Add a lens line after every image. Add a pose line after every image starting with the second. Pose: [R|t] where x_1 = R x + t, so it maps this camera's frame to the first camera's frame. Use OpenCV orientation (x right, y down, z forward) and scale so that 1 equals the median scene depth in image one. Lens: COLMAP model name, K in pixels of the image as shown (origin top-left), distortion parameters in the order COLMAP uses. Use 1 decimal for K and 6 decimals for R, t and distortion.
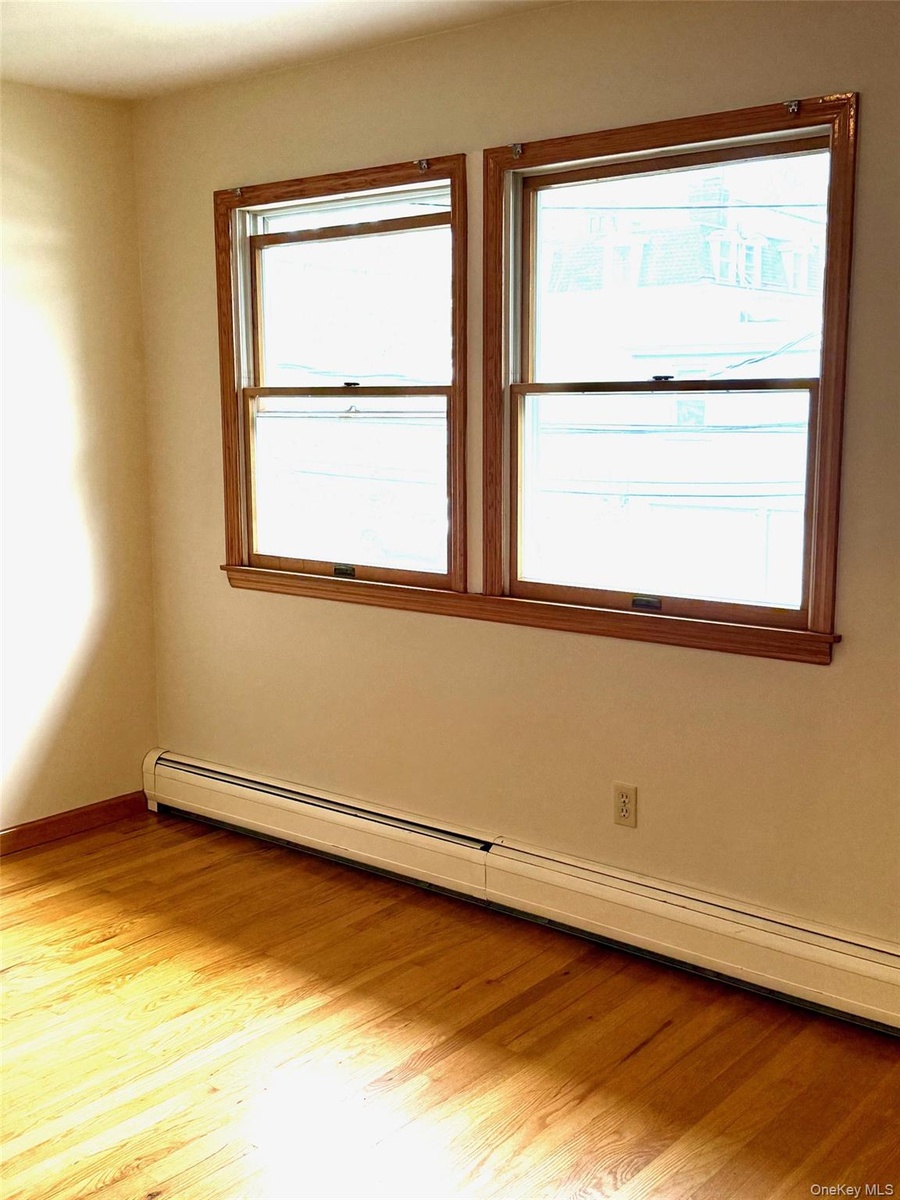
lens RADIAL K [[1327.4, 0, 450.0], [0, 1327.4, 600.0], [0, 0, 1]] dist [0.149284, 0.000659]
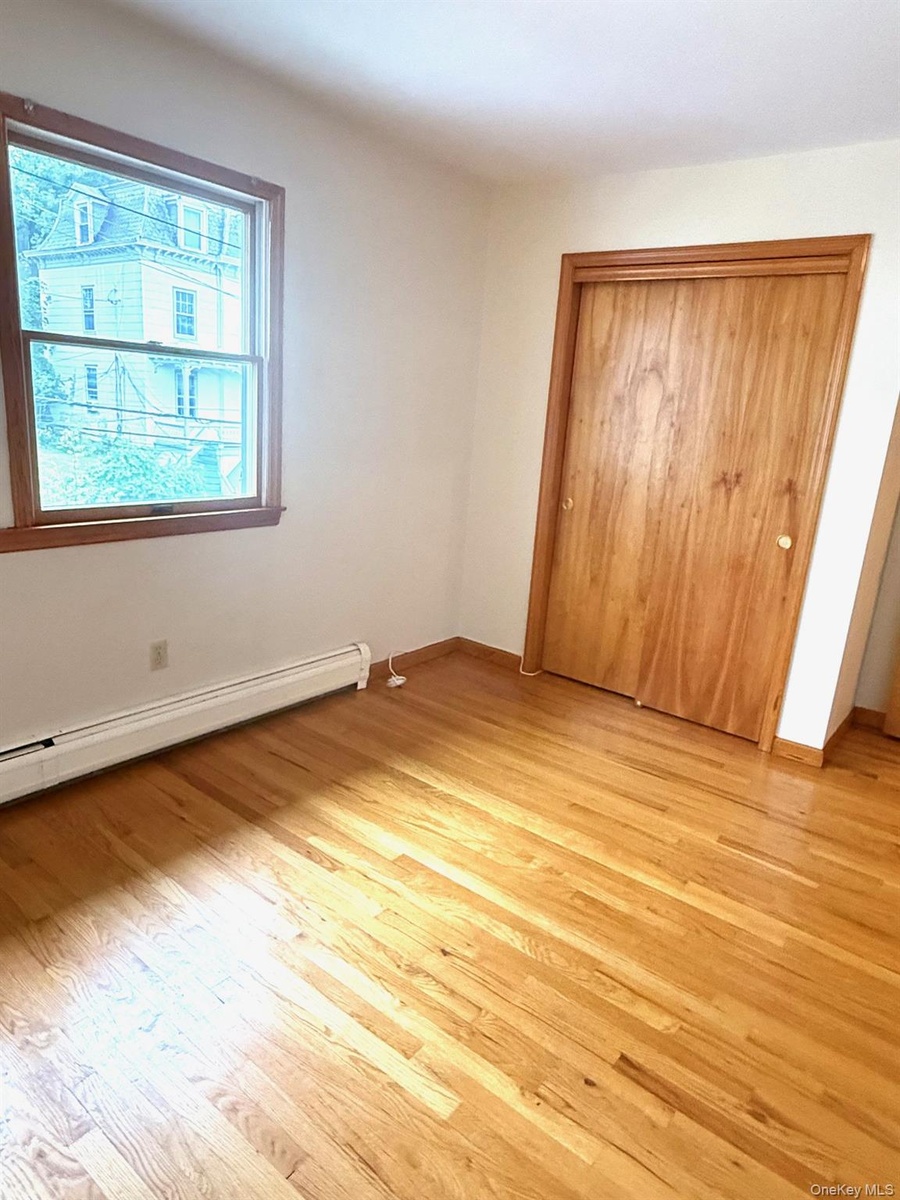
lens RADIAL K [[745.6, 0, 450.0], [0, 745.6, 600.0], [0, 0, 1]] dist [0.000089, -0.000046]
pose [[-0.031466, -0.256258, 0.966096, -0.585415], [0.076154, 0.963151, 0.257957, -0.077319], [-0.996599, 0.081689, -0.010791, 0.651829]]
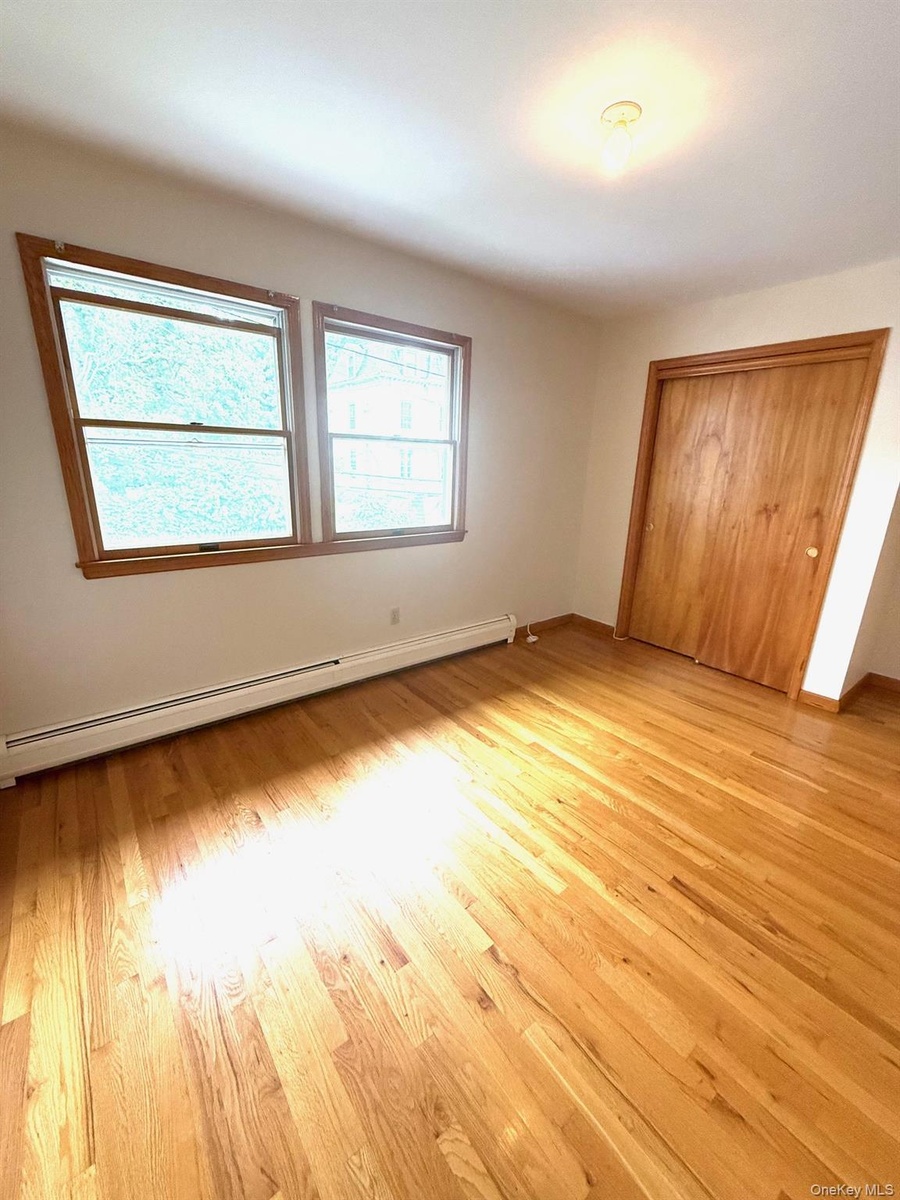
lens RADIAL K [[479.1, 0, 451.4], [0, 479.1, 597.1], [0, 0, 1]] dist [0.003439, 0.000238]
pose [[0.201771, -0.263280, 0.943383, -0.625400], [0.113325, 0.963000, 0.244517, -0.078216], [-0.972854, 0.057573, 0.224142, 0.653966]]
